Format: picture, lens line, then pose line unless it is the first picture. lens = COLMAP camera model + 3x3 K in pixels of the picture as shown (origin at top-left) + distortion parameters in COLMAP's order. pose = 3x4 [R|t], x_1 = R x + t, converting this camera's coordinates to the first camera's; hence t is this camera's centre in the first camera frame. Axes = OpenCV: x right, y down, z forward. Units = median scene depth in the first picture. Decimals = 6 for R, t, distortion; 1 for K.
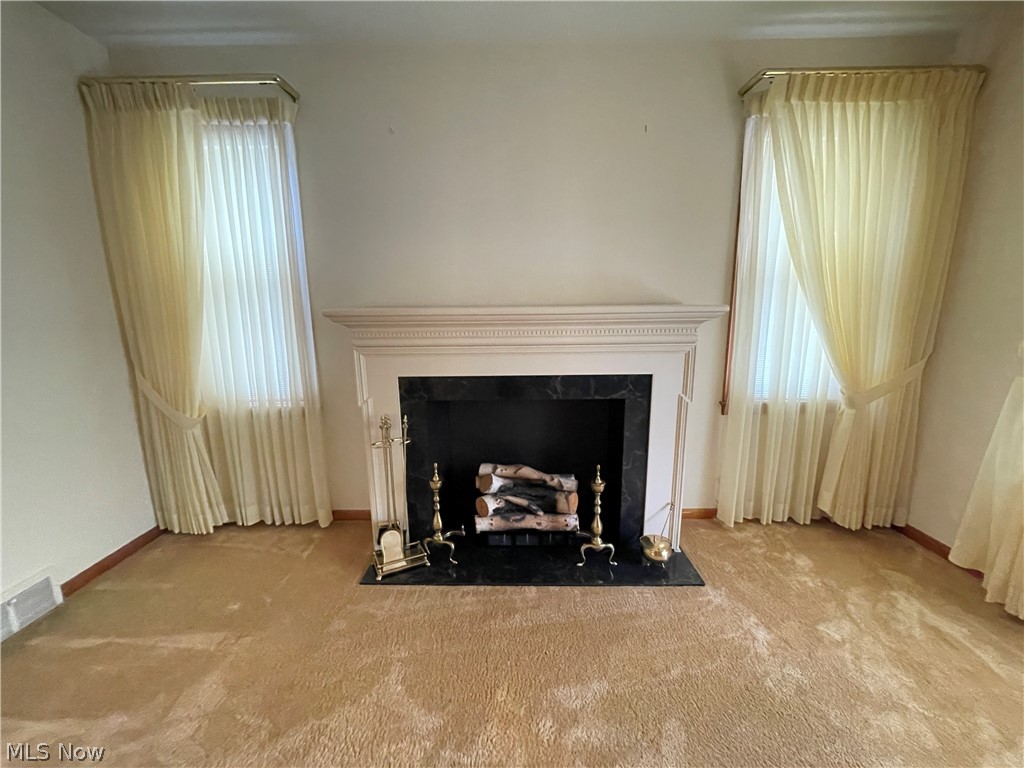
lens RADIAL K [[412.5, 0, 508.0], [0, 412.5, 381.0], [0, 0, 1]] dist [-0.002651, 0.000188]
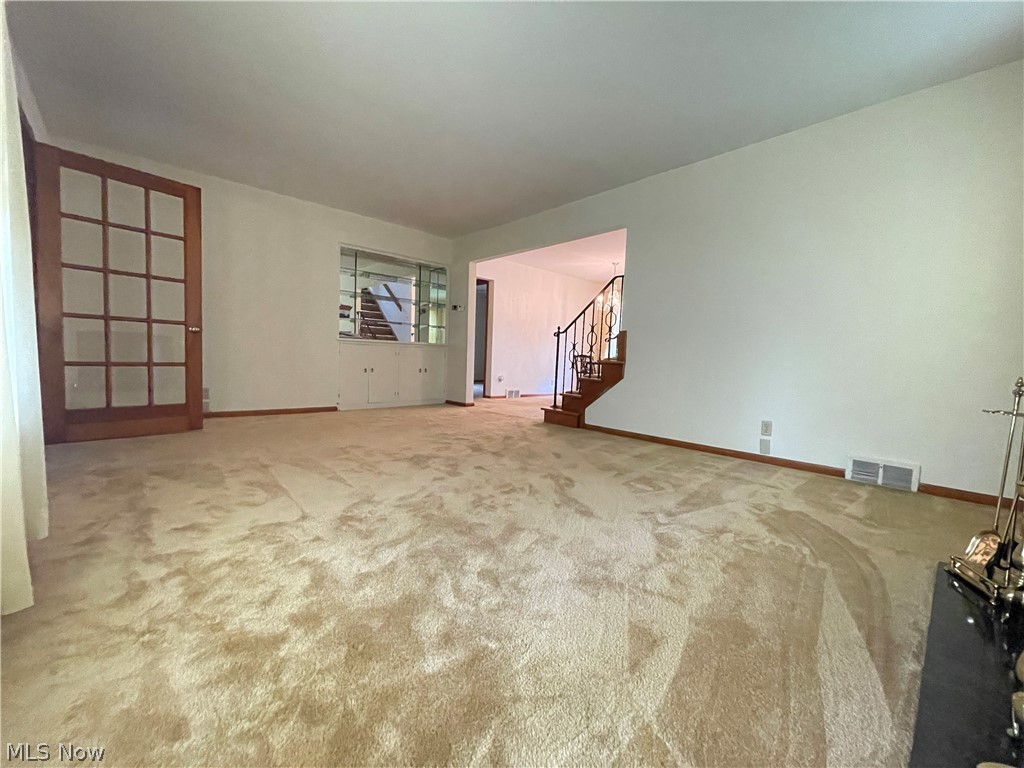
lens RADIAL K [[412.6, 0, 507.6], [0, 412.6, 381.8], [0, 0, 1]] dist [-0.007957, 0.005543]
pose [[-0.738575, 0.023139, -0.673774, 0.788601], [-0.149133, 0.969044, 0.196755, 0.083087], [0.657470, 0.245800, -0.712261, 0.858303]]
